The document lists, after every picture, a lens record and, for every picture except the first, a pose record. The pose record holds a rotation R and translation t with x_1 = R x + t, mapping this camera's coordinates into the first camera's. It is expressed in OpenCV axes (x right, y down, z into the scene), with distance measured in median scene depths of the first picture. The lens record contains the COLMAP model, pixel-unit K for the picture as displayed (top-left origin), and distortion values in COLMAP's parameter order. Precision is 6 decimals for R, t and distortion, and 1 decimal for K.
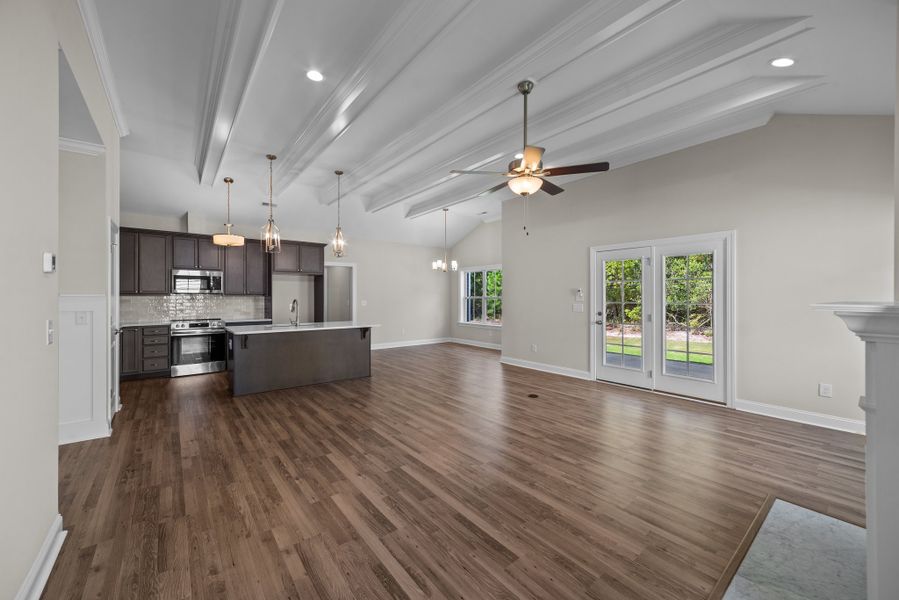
lens RADIAL K [[349.5, 0, 449.5], [0, 349.5, 300.0], [0, 0, 1]] dist [-0.000621, -0.000042]
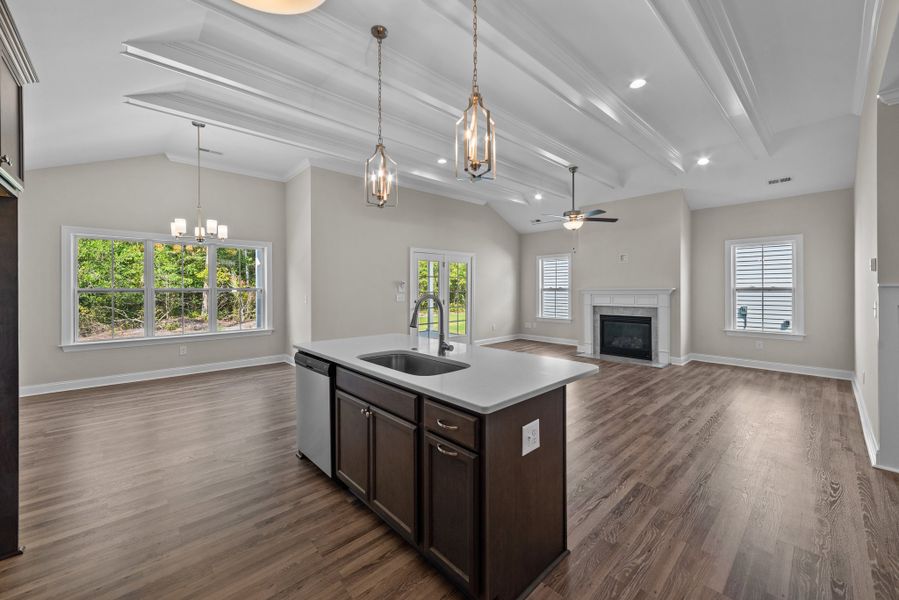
lens RADIAL K [[348.9, 0, 448.4], [0, 348.9, 290.6], [0, 0, 1]] dist [-0.001066, -0.000055]
pose [[-0.068798, -0.007159, 0.997605, -1.333226], [0.011194, 0.999906, 0.007948, -0.012753], [-0.997568, 0.011714, -0.068711, 1.555786]]
